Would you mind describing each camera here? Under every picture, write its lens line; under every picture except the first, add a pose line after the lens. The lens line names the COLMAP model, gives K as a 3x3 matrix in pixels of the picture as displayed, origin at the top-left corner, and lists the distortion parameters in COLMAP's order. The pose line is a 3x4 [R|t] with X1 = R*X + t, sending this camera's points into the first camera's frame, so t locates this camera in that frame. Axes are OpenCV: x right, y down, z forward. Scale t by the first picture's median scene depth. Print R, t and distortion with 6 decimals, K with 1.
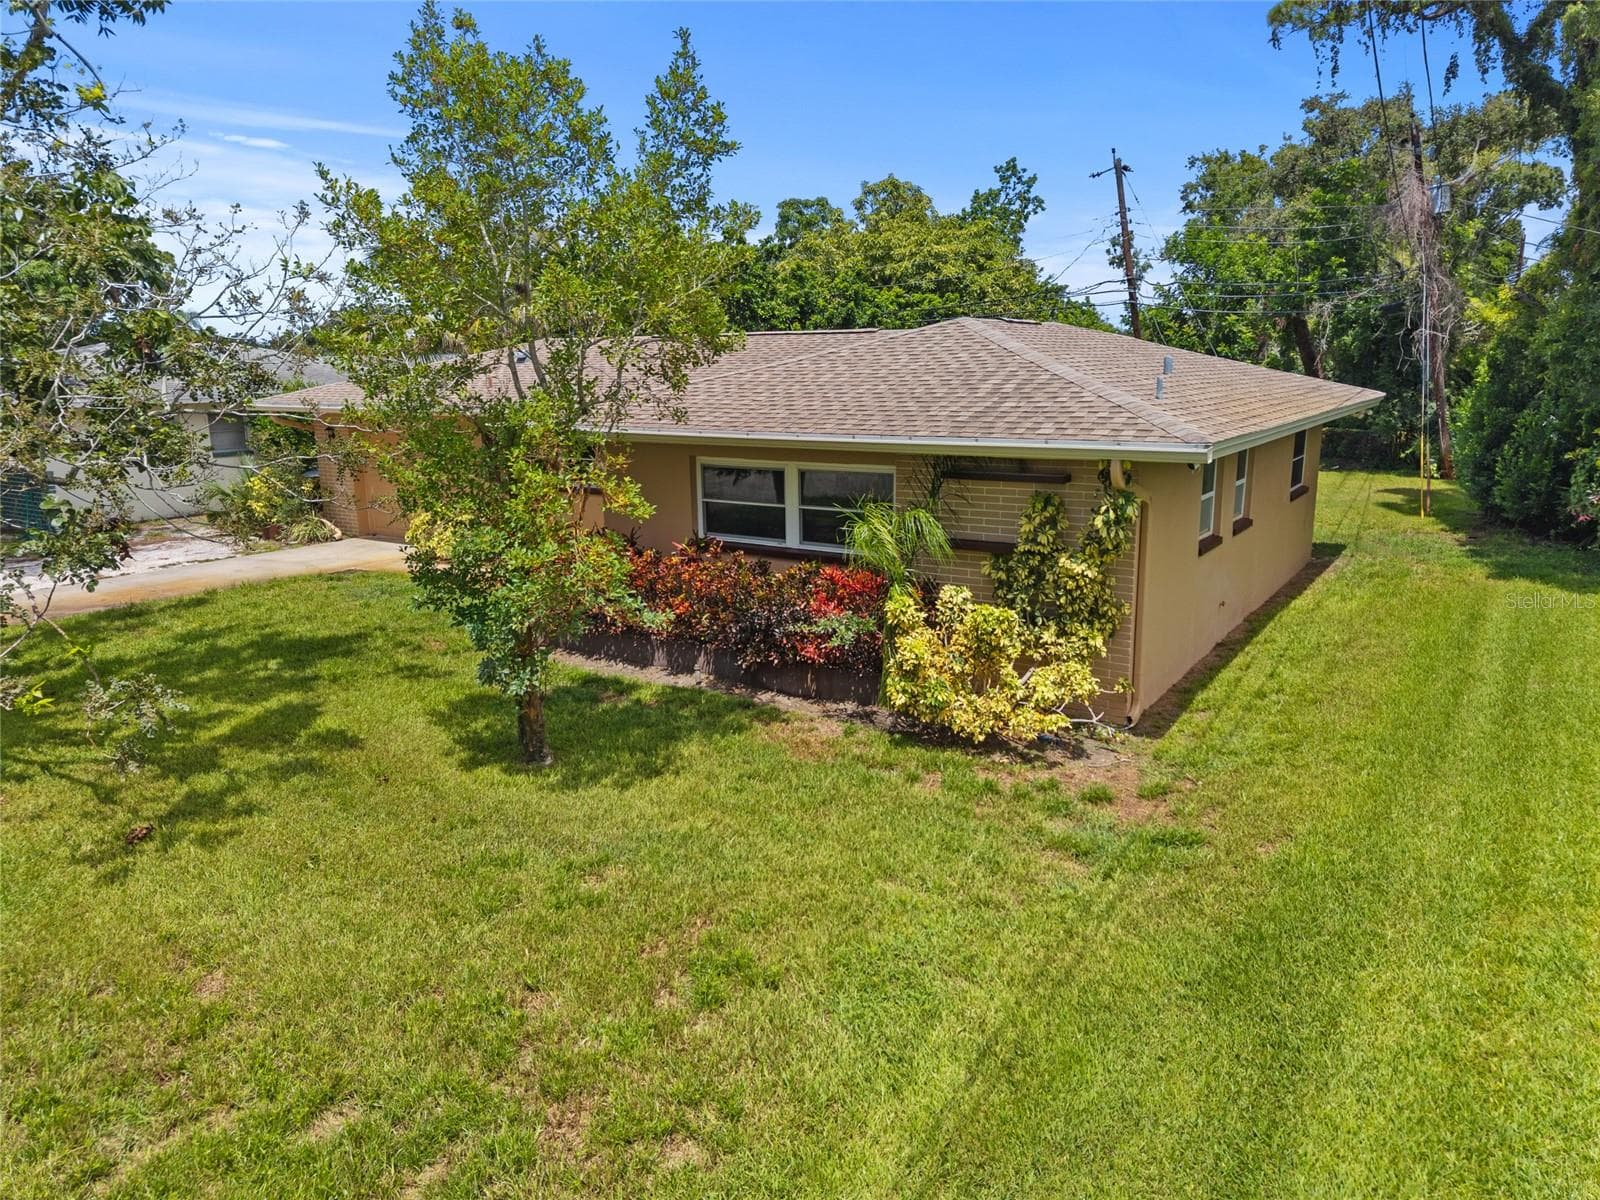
lens RADIAL K [[1043.2, 0, 795.0], [0, 1043.2, 603.2], [0, 0, 1]] dist [0.038567, -0.036889]
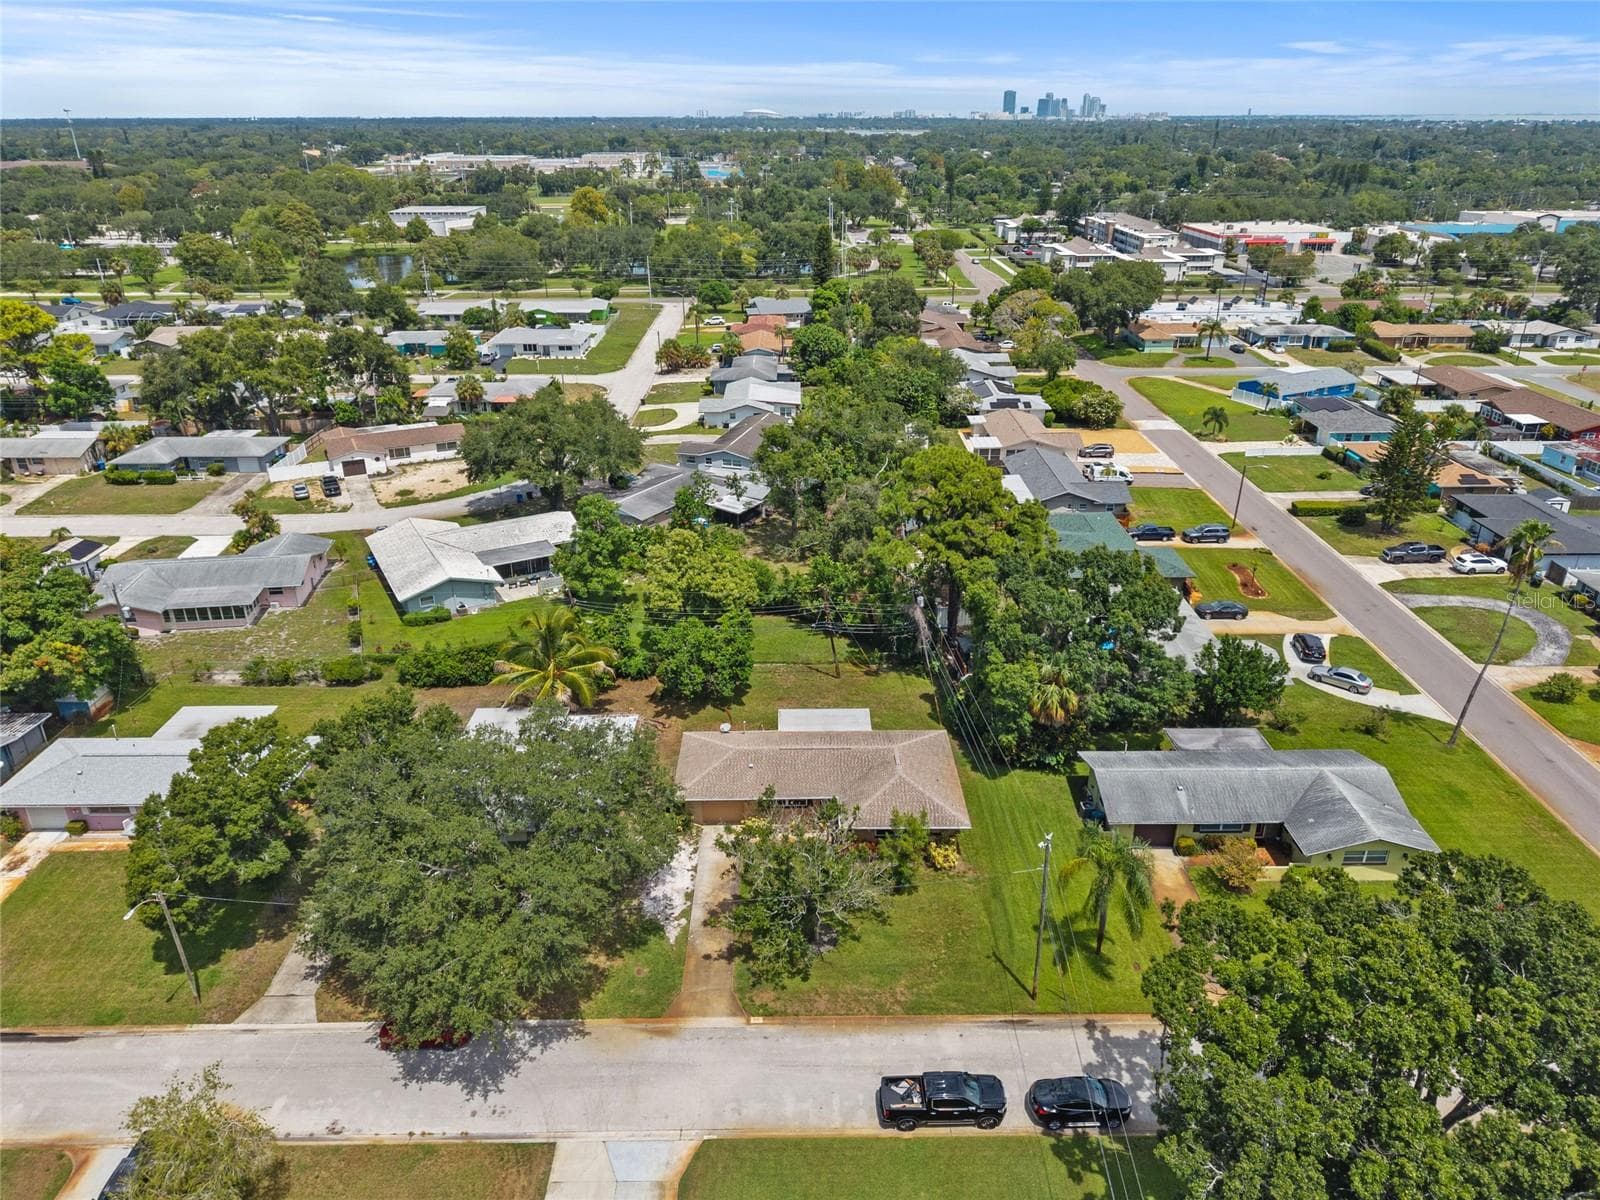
lens RADIAL K [[1026.2, 0, 793.7], [0, 1026.2, 602.9], [0, 0, 1]] dist [0.026744, -0.019505]
pose [[0.829262, -0.190673, 0.525326, -3.699020], [0.104430, 0.976309, 0.189514, -2.821092], [-0.549016, -0.102297, 0.829528, -3.700875]]
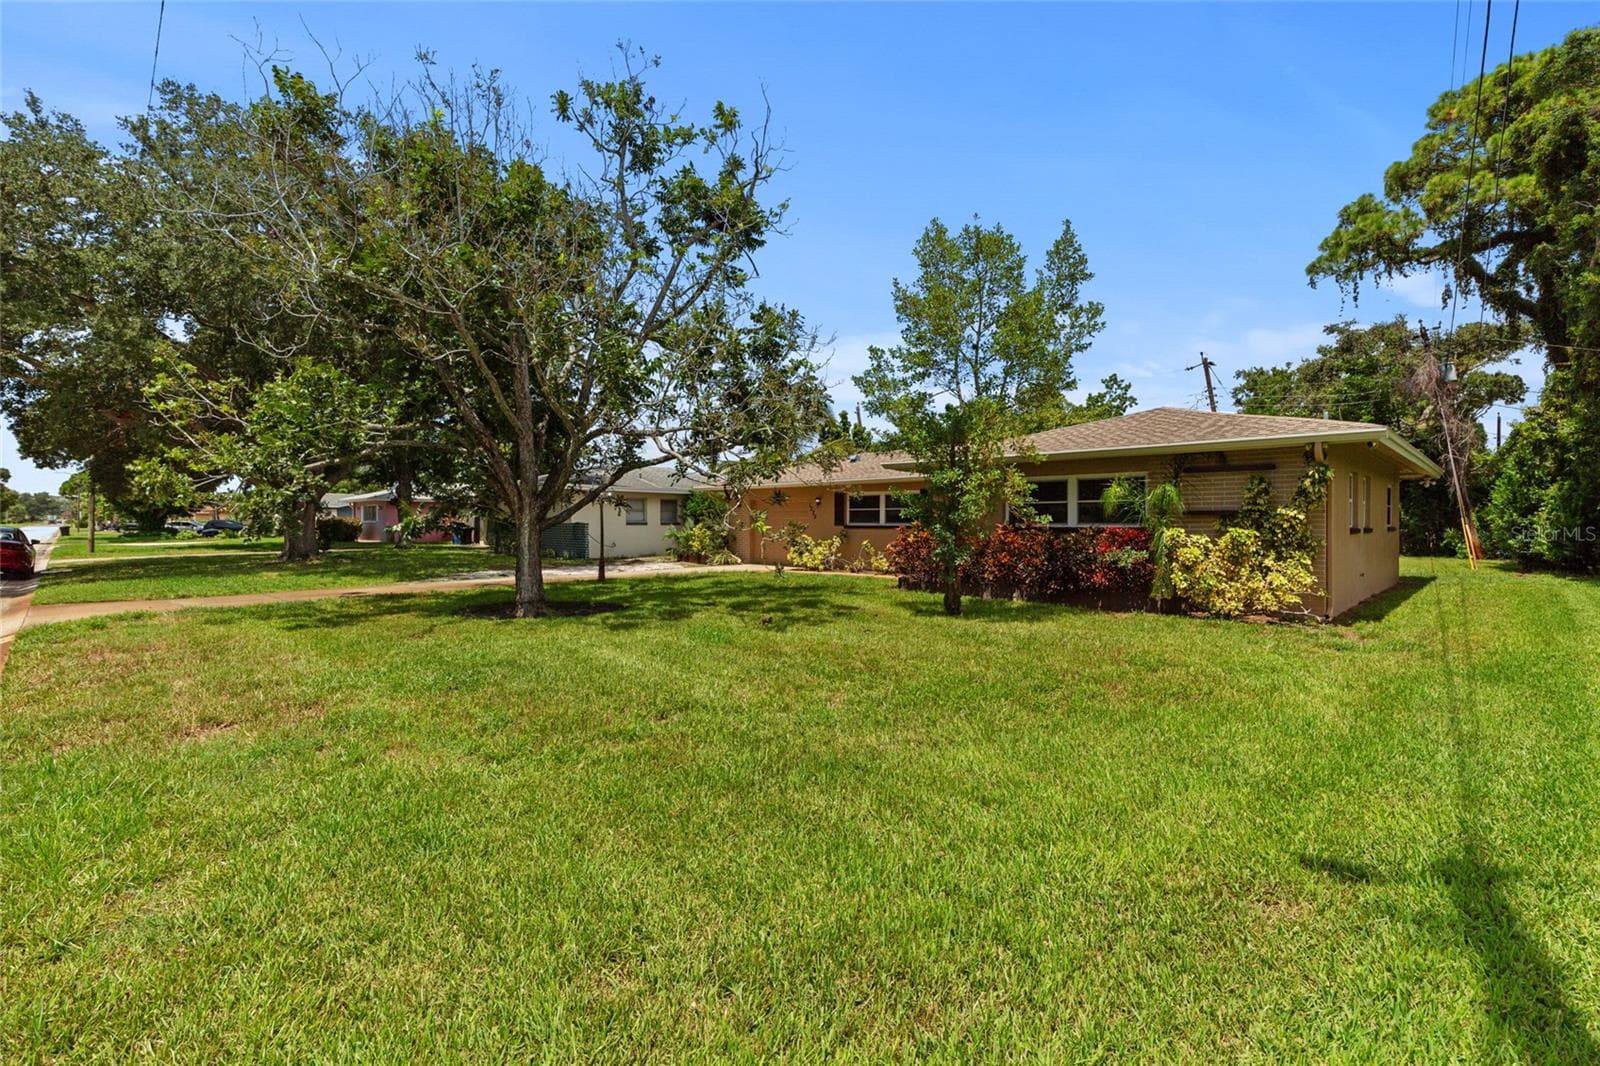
lens RADIAL K [[692.4, 0, 808.7], [0, 692.4, 531.2], [0, 0, 1]] dist [-0.000903, -0.000130]
pose [[0.982075, 0.016641, -0.187753, -0.251062], [-0.055271, 0.977733, -0.202444, 0.239278], [0.180203, 0.209193, 0.961127, -0.159931]]
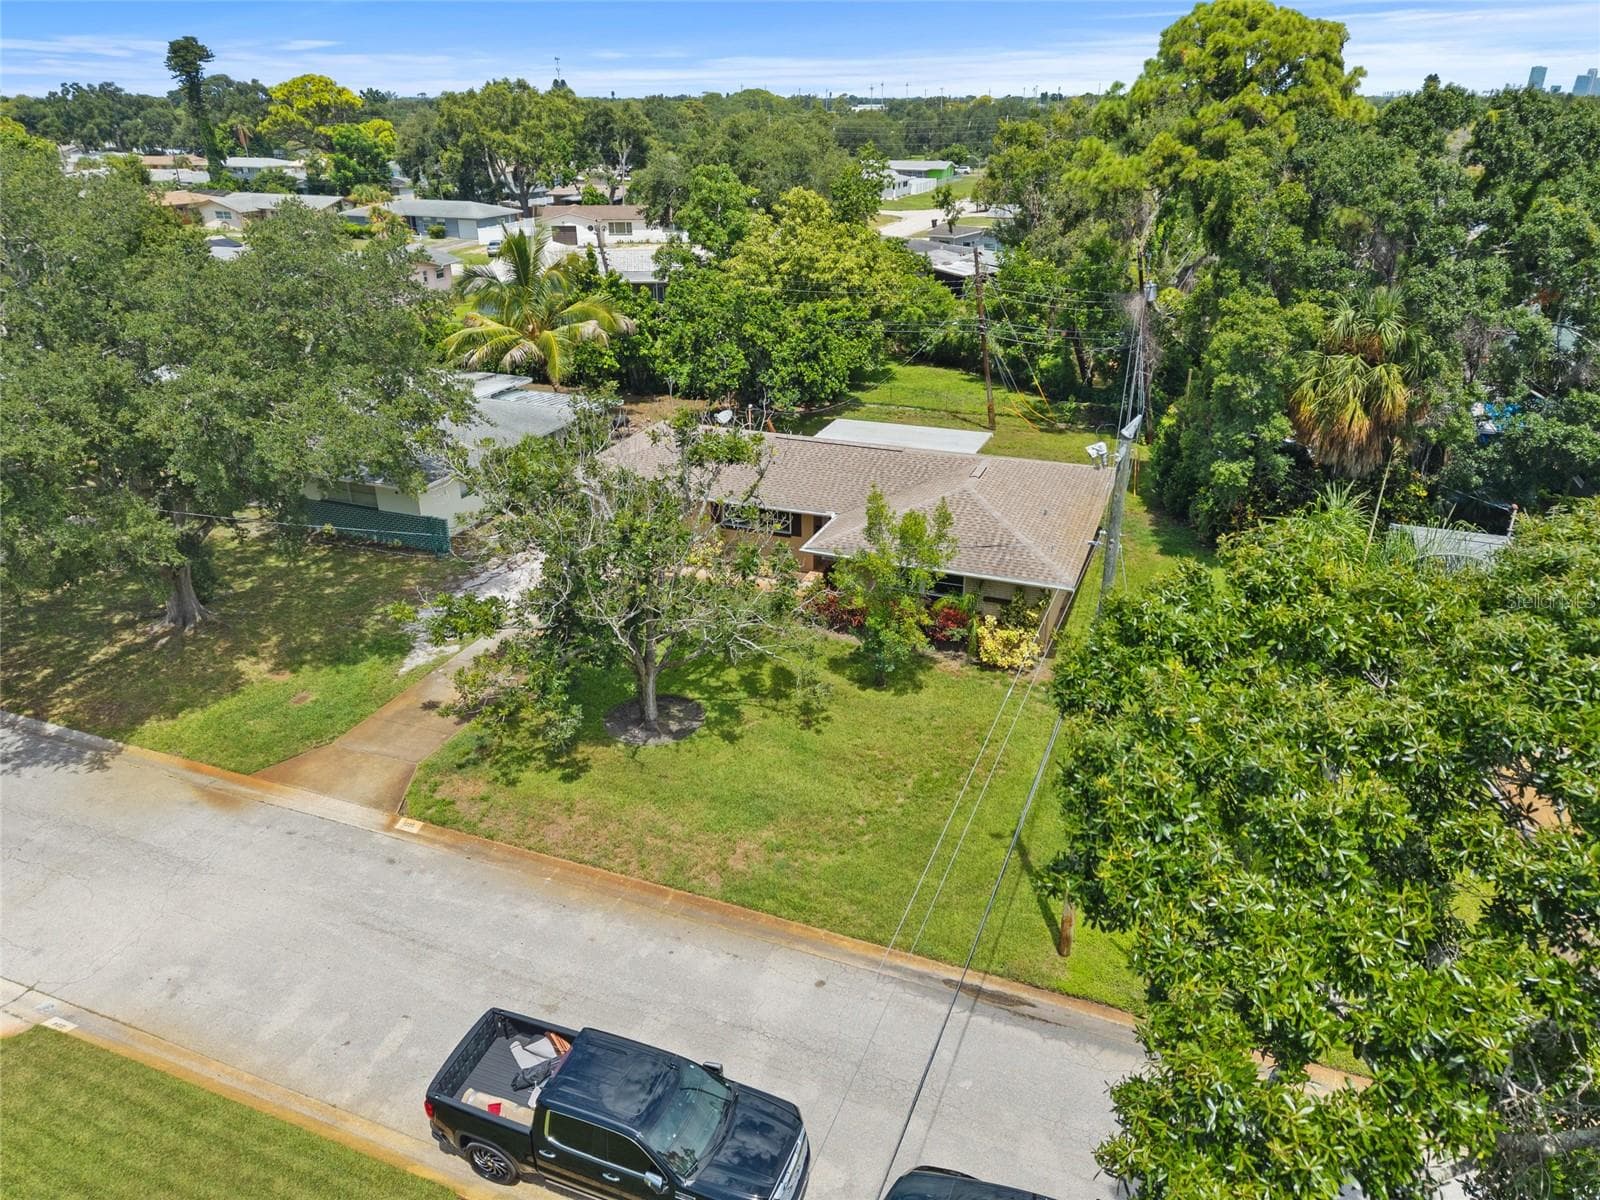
lens RADIAL K [[1043.2, 0, 795.0], [0, 1043.2, 603.2], [0, 0, 1]] dist [0.038567, -0.036889]
pose [[0.974567, -0.055708, 0.217060, -1.076695], [0.011105, 0.979425, 0.201505, -0.678643], [-0.223820, -0.193970, 0.955134, -1.774713]]
